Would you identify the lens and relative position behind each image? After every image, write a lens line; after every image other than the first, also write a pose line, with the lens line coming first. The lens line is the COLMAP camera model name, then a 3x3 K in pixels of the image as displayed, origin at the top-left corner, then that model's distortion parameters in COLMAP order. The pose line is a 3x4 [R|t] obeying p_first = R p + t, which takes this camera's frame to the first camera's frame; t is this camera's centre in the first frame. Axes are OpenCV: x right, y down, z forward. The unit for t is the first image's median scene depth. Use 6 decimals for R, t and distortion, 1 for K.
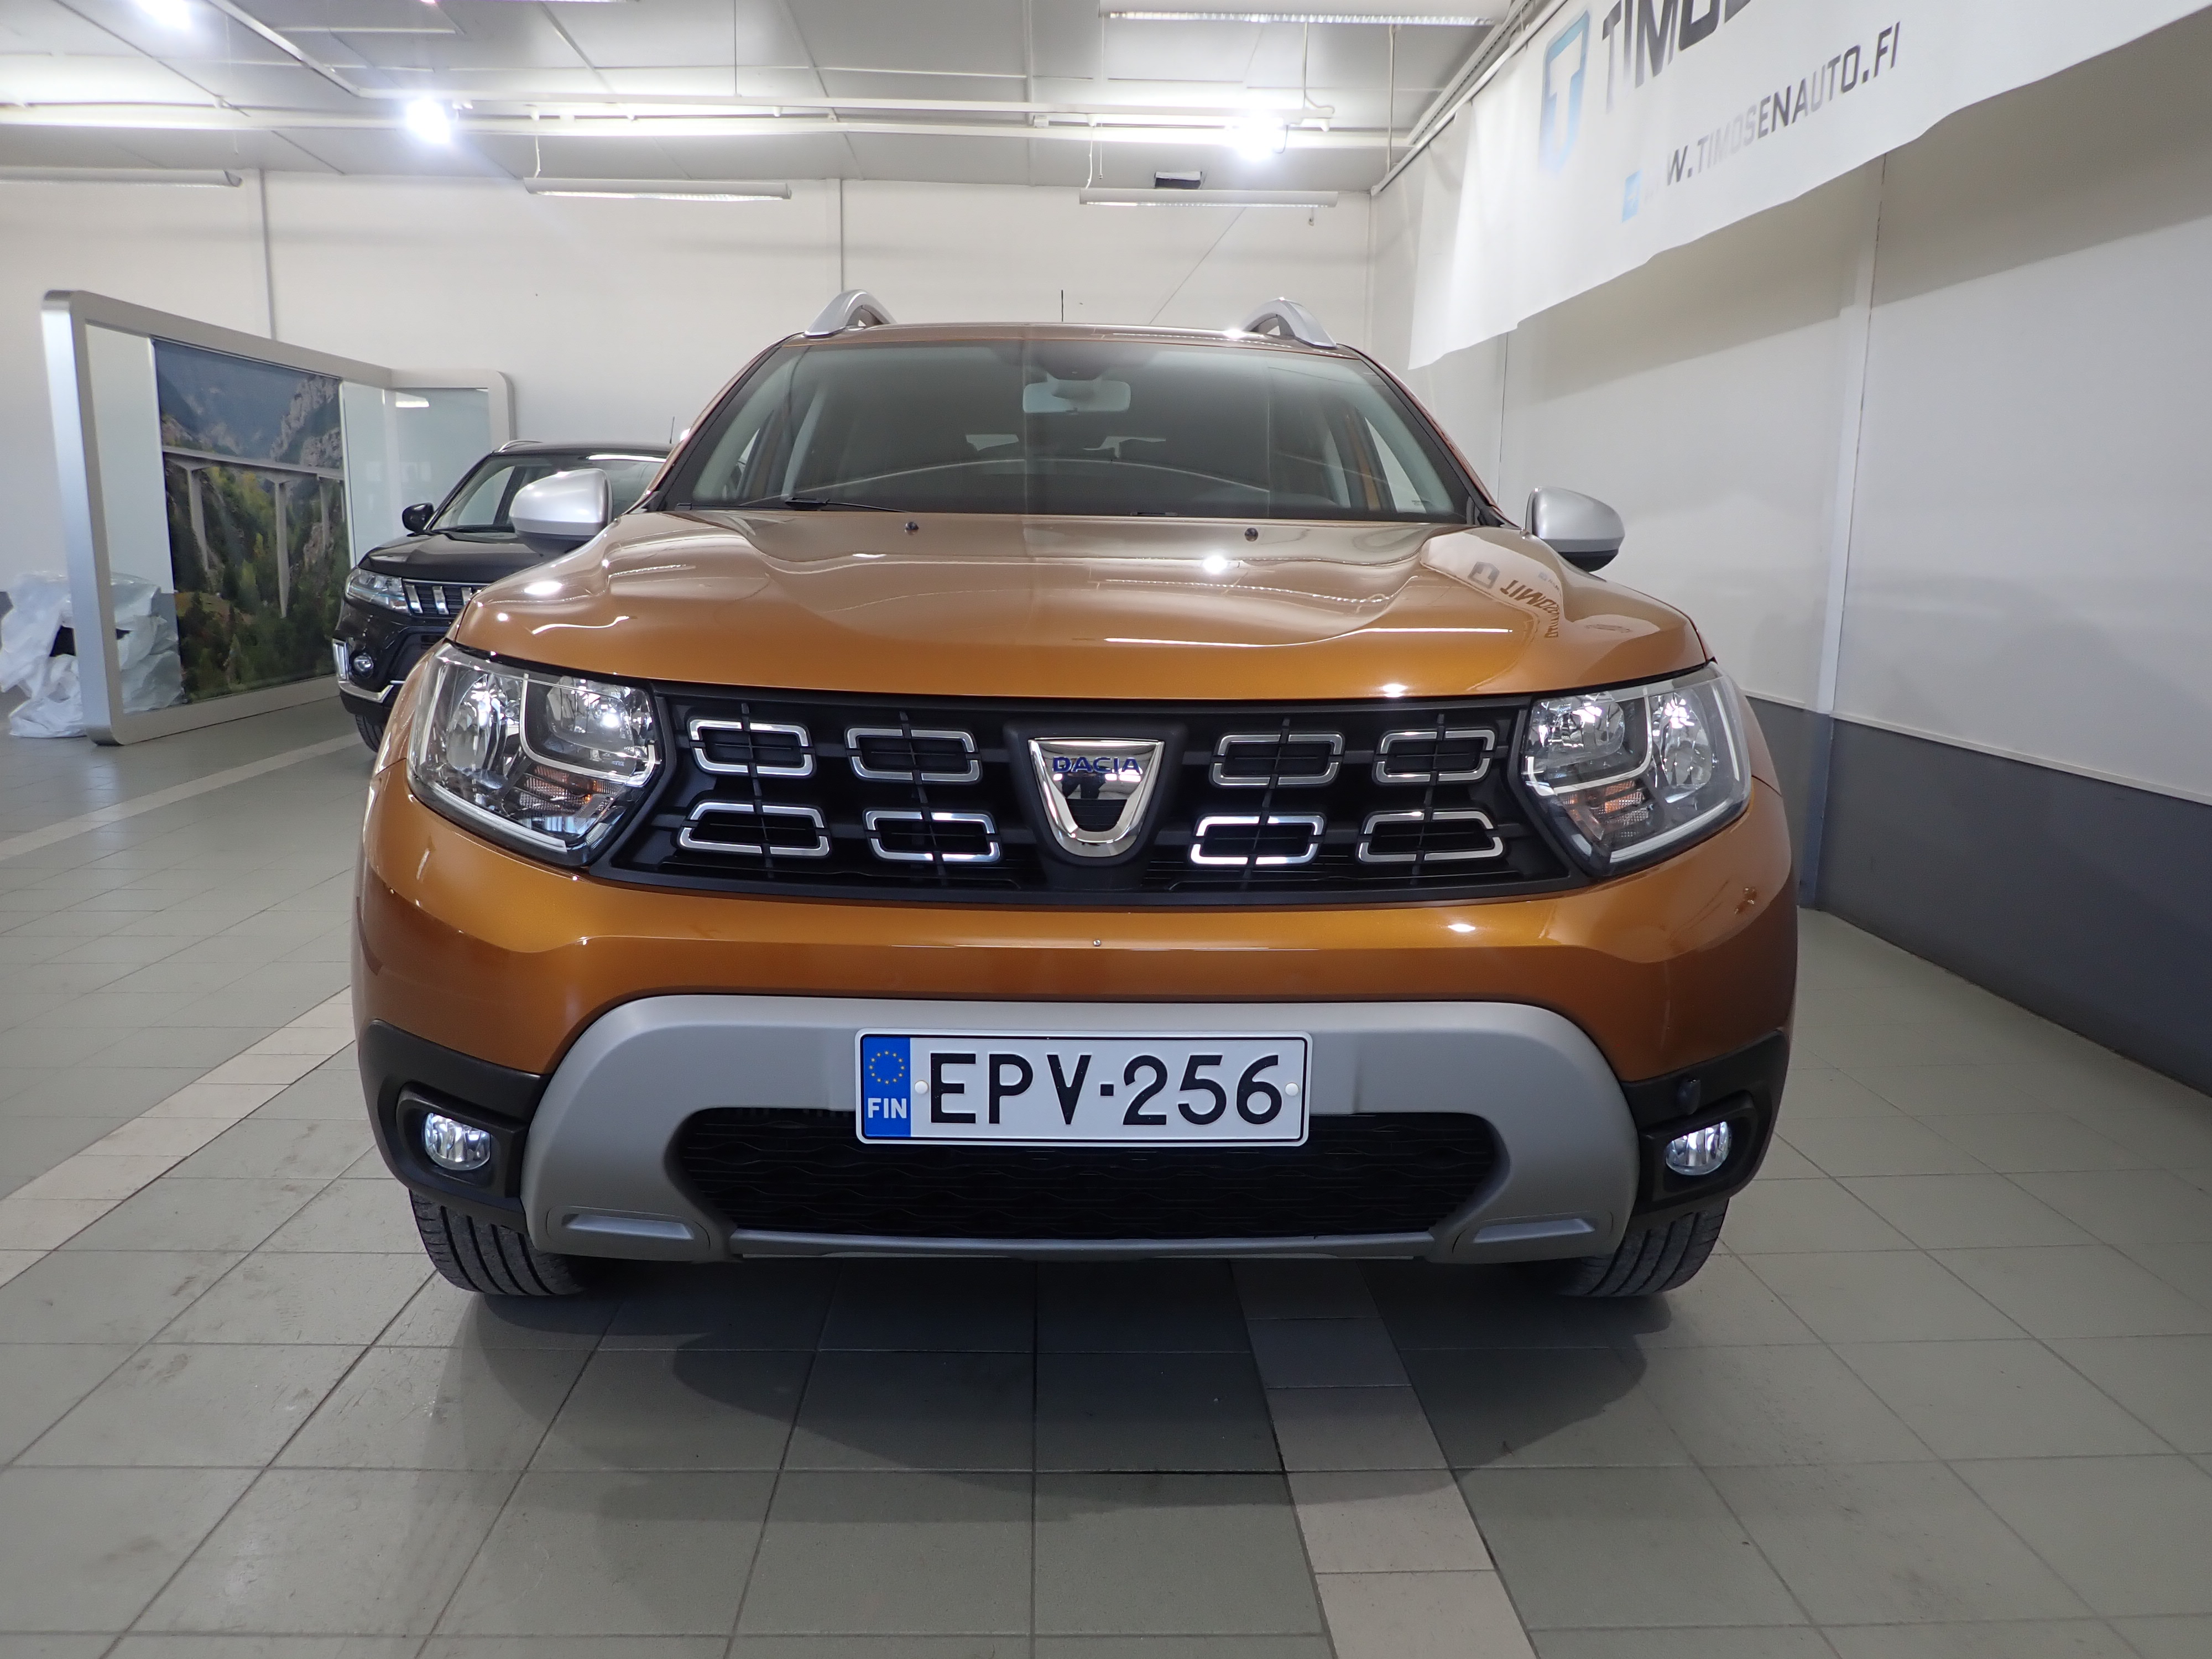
lens RADIAL K [[1634.6, 0, 1115.5], [0, 1634.6, 851.1], [0, 0, 1]] dist [0.011056, -0.014040]
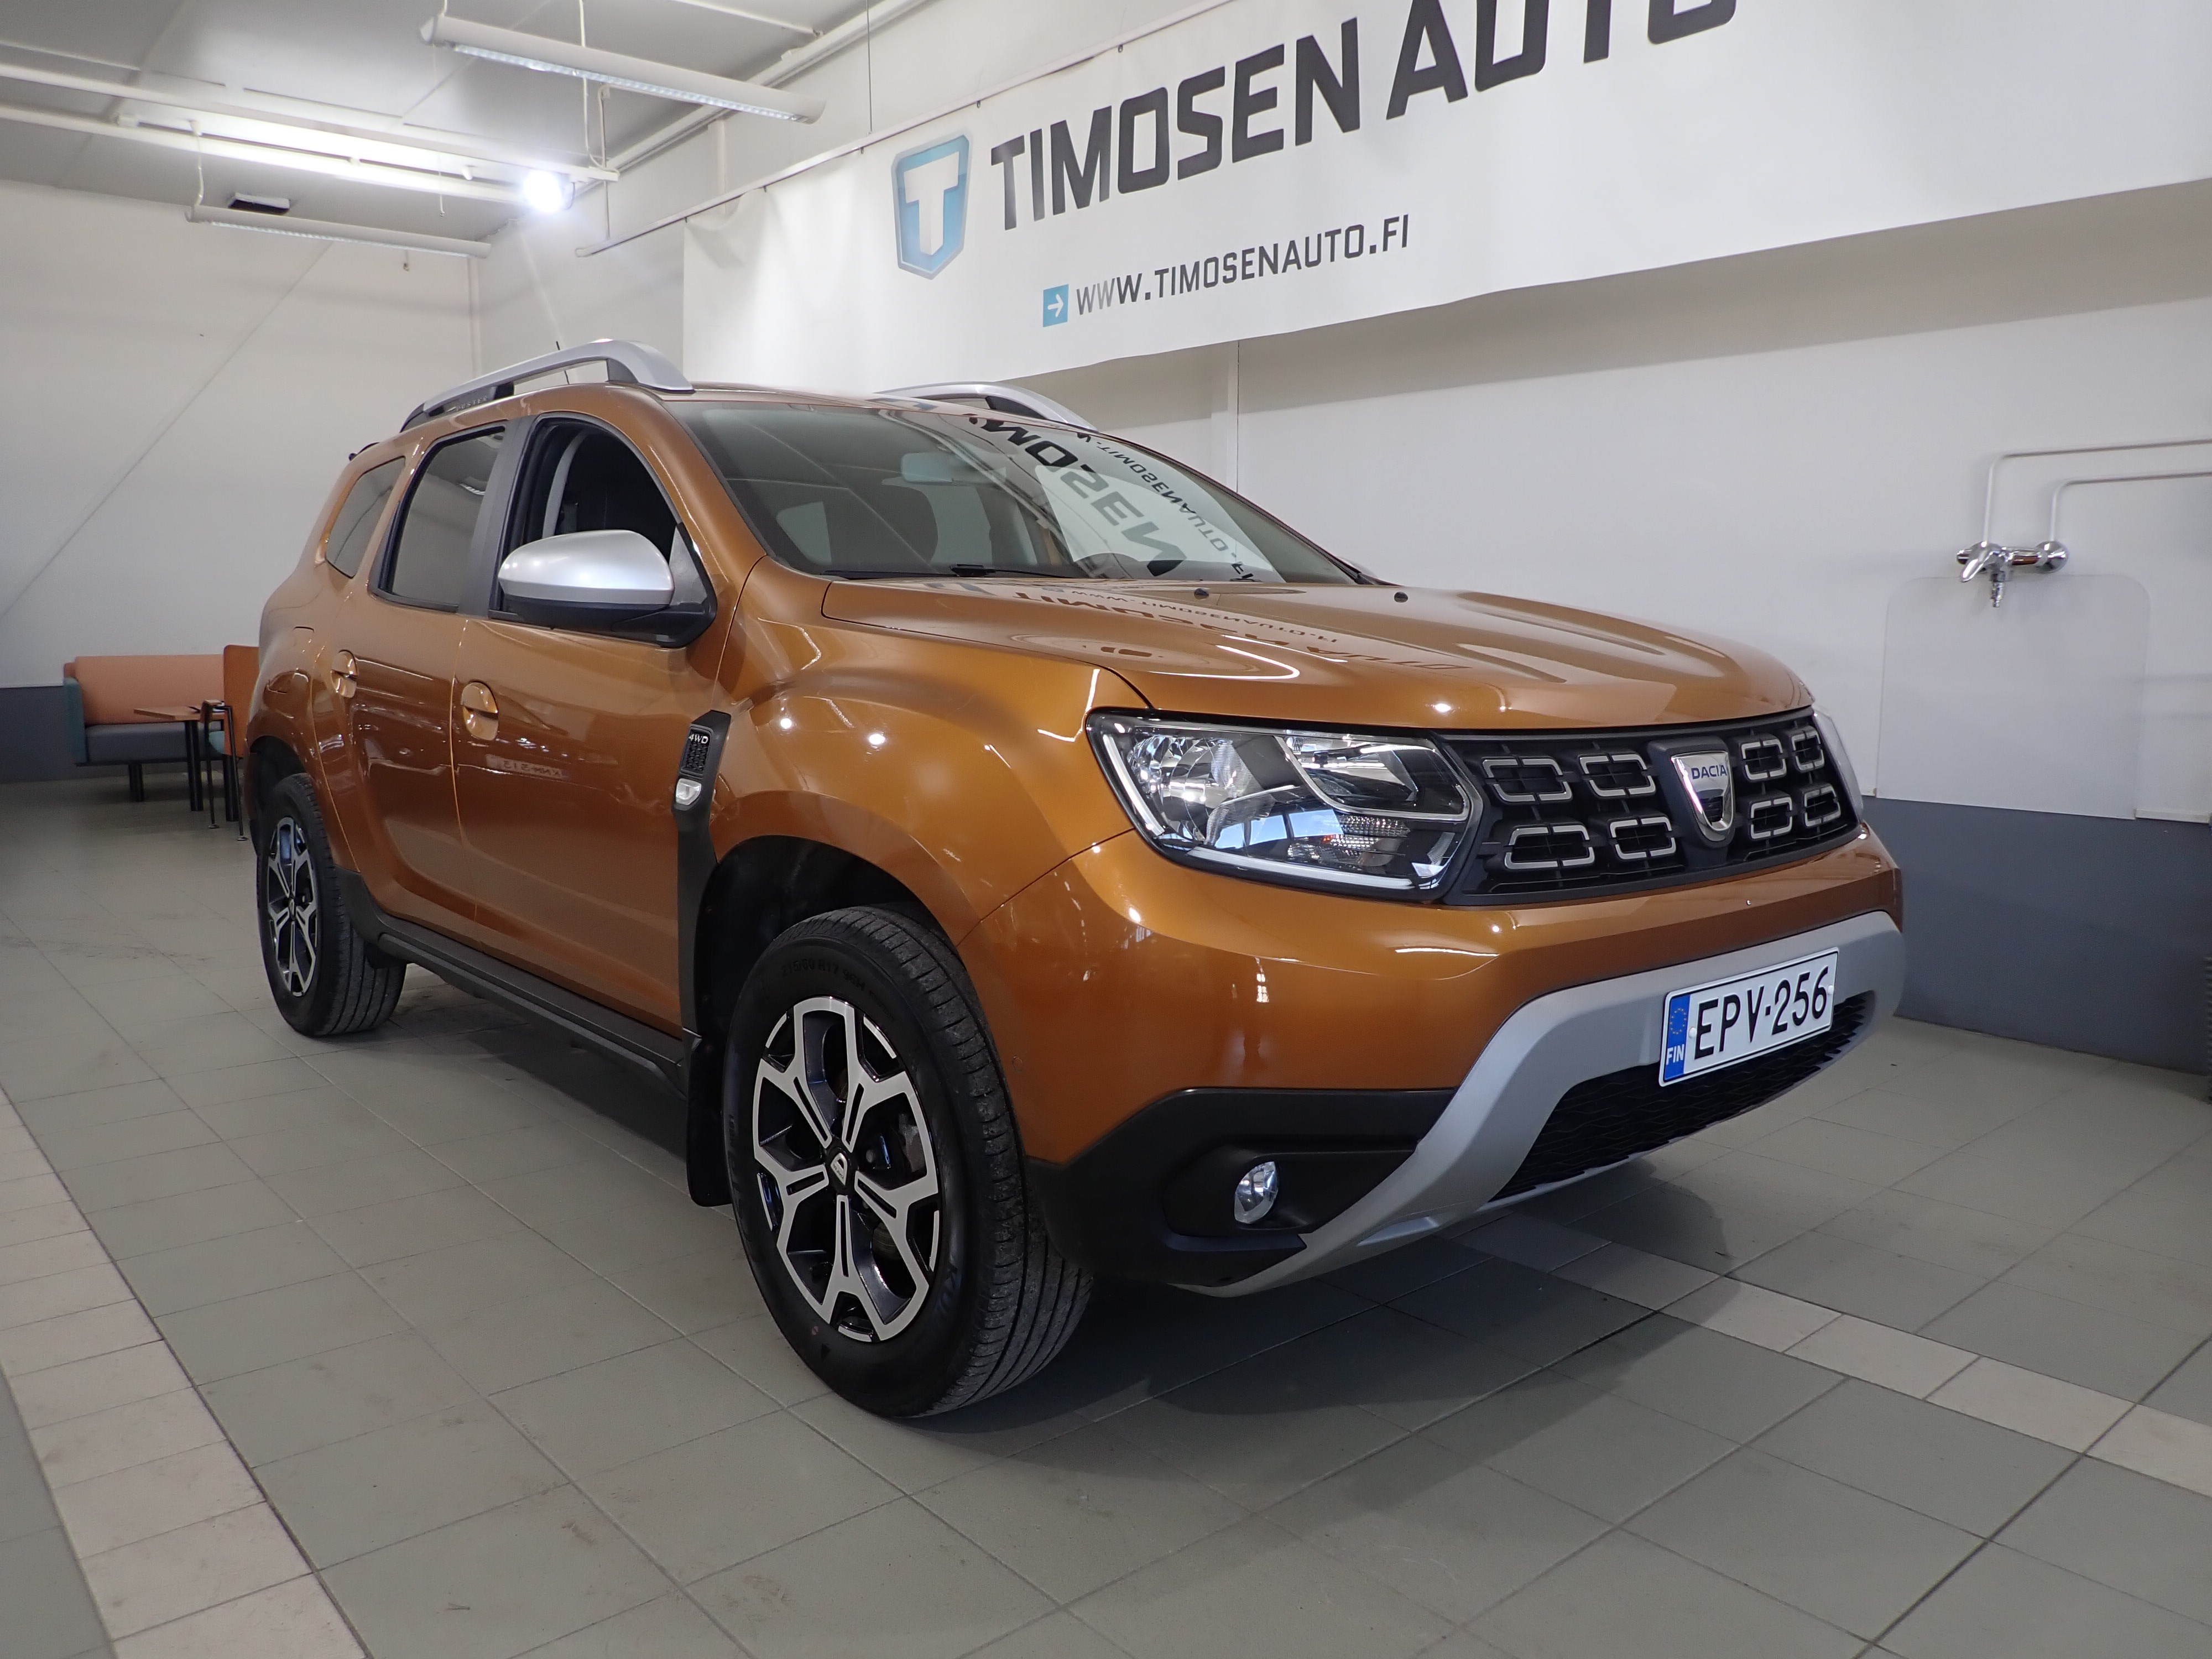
lens RADIAL K [[1634.6, 0, 1105.9], [0, 1634.6, 837.2], [0, 0, 1]] dist [0.011056, -0.014040]
pose [[0.784392, -0.101145, 0.611964, -0.999296], [0.126870, 0.991919, 0.001327, -0.052616], [-0.607152, 0.076599, 0.790885, 0.209468]]
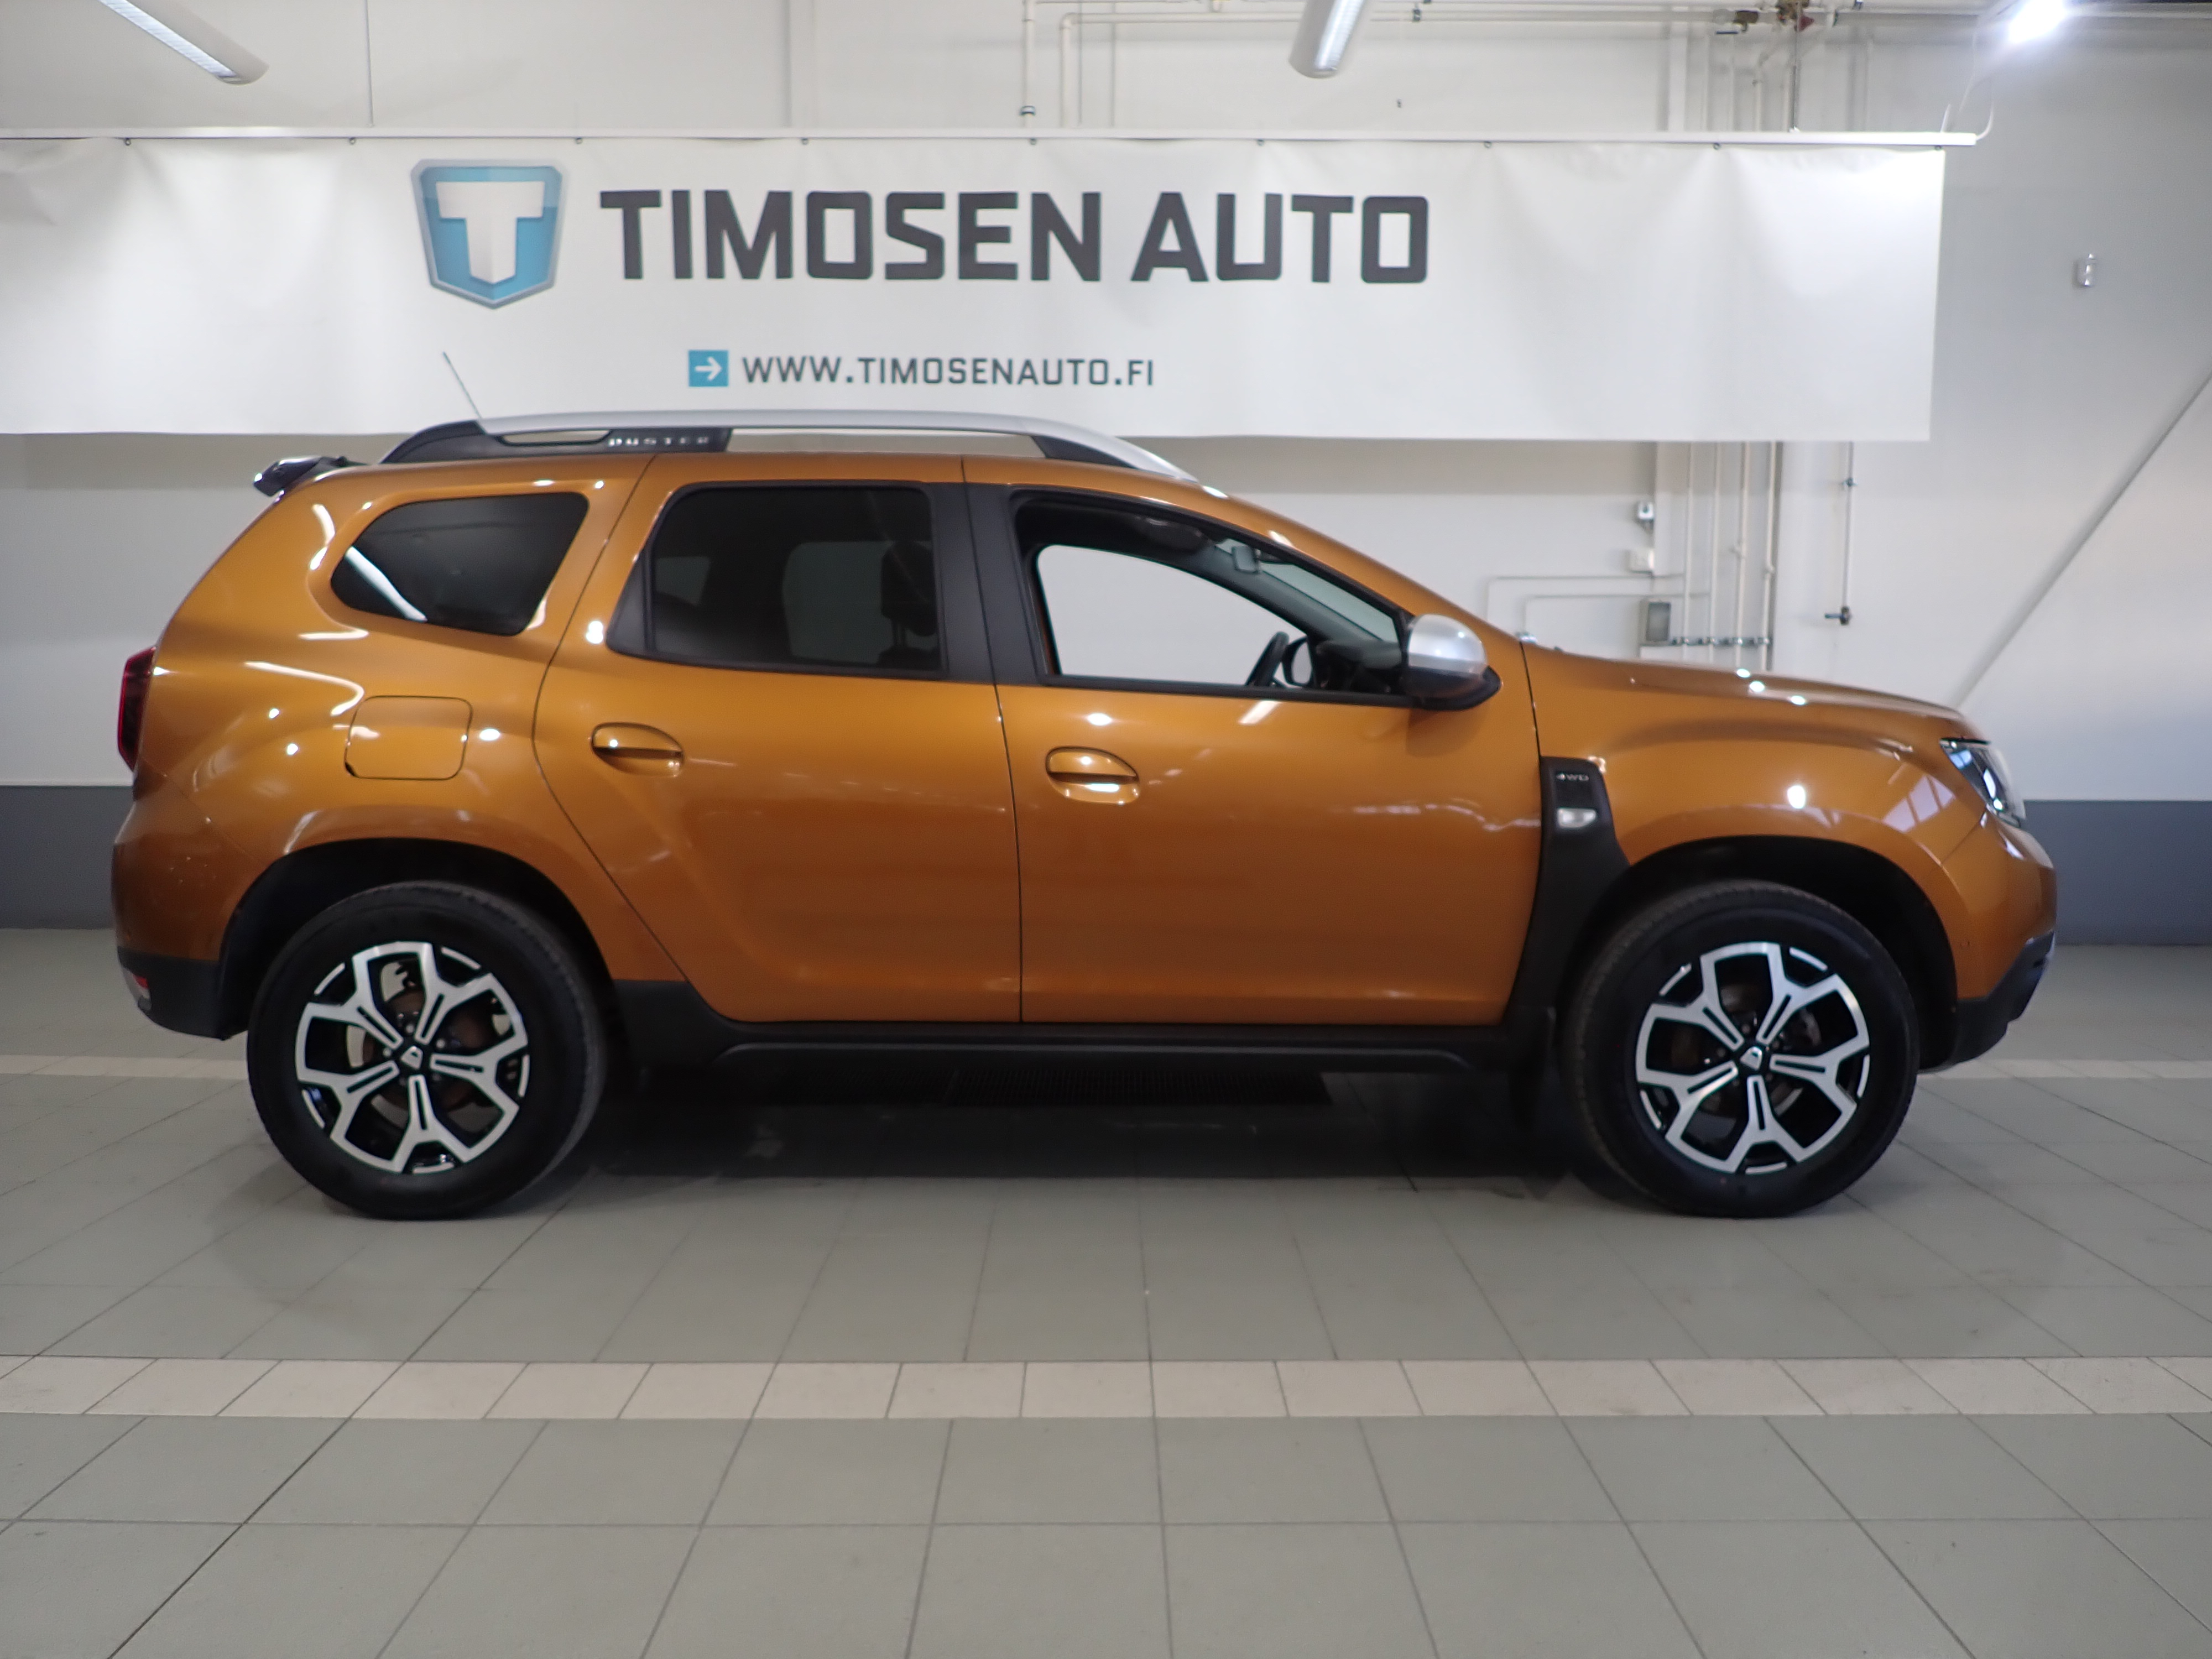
lens RADIAL K [[1634.6, 0, 1104.4], [0, 1634.6, 835.9], [0, 0, 1]] dist [0.011056, -0.014040]
pose [[0.041533, -0.119037, 0.992021, -2.125360], [0.181369, 0.977280, 0.109675, -0.371023], [-0.982538, 0.175367, 0.062179, 1.735584]]
